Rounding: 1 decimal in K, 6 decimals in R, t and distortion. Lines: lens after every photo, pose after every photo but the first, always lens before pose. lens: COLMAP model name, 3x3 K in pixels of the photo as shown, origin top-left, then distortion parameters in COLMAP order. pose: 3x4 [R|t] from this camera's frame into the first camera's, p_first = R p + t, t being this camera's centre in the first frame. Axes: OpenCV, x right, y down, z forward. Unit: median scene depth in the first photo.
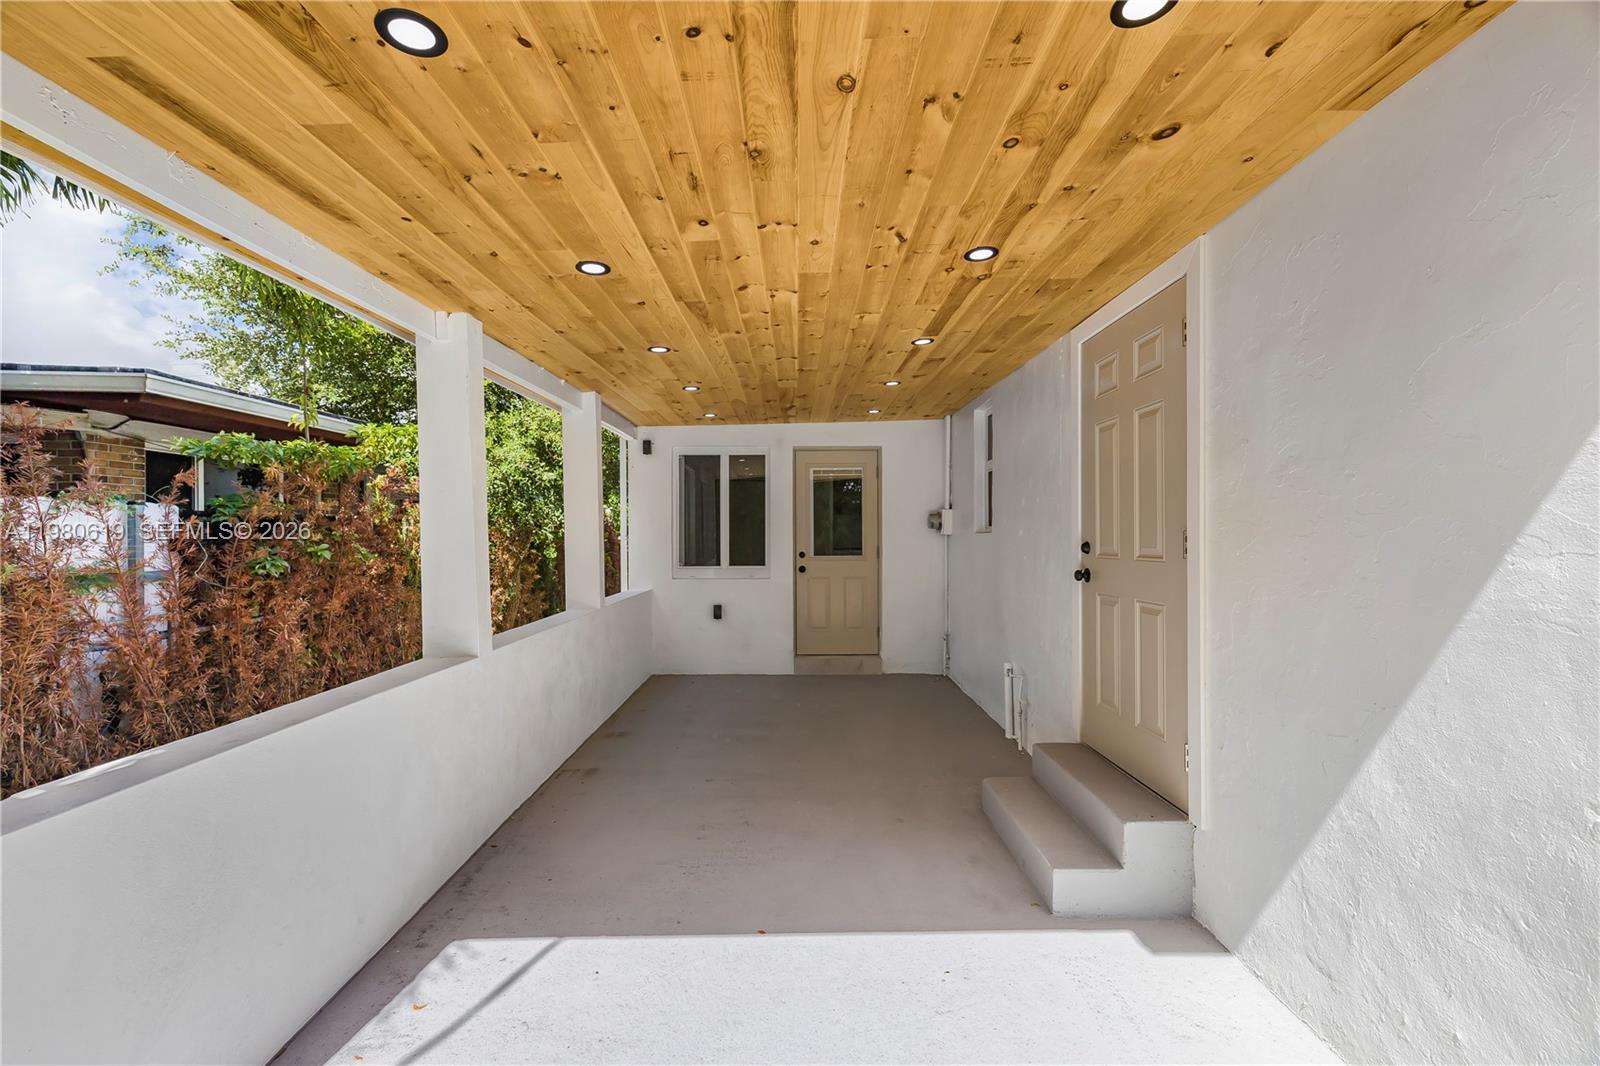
lens RADIAL K [[665.9, 0, 798.8], [0, 665.9, 532.3], [0, 0, 1]] dist [-0.000544, 0.000688]
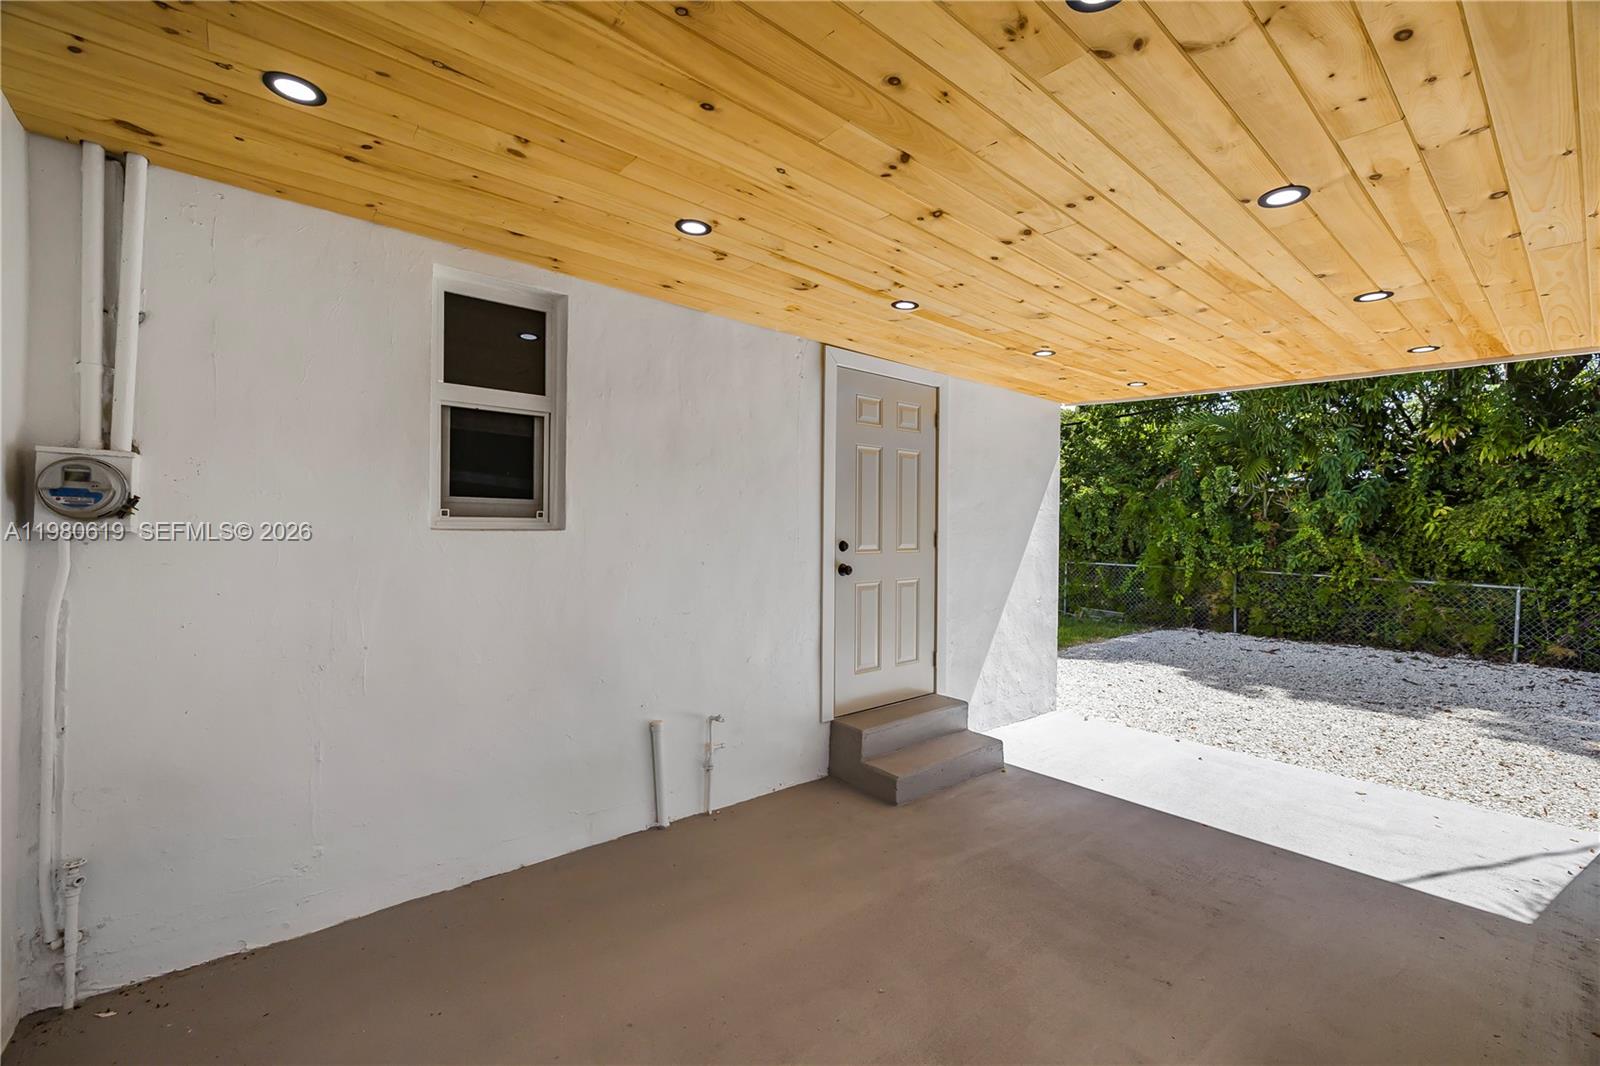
lens RADIAL K [[665.9, 0, 798.8], [0, 665.9, 532.3], [0, 0, 1]] dist [-0.000544, 0.000688]
pose [[-0.630813, -0.004449, 0.775922, -0.741610], [-0.009404, 0.999954, -0.001911, 0.003437], [-0.775878, -0.008502, -0.630826, 3.168913]]
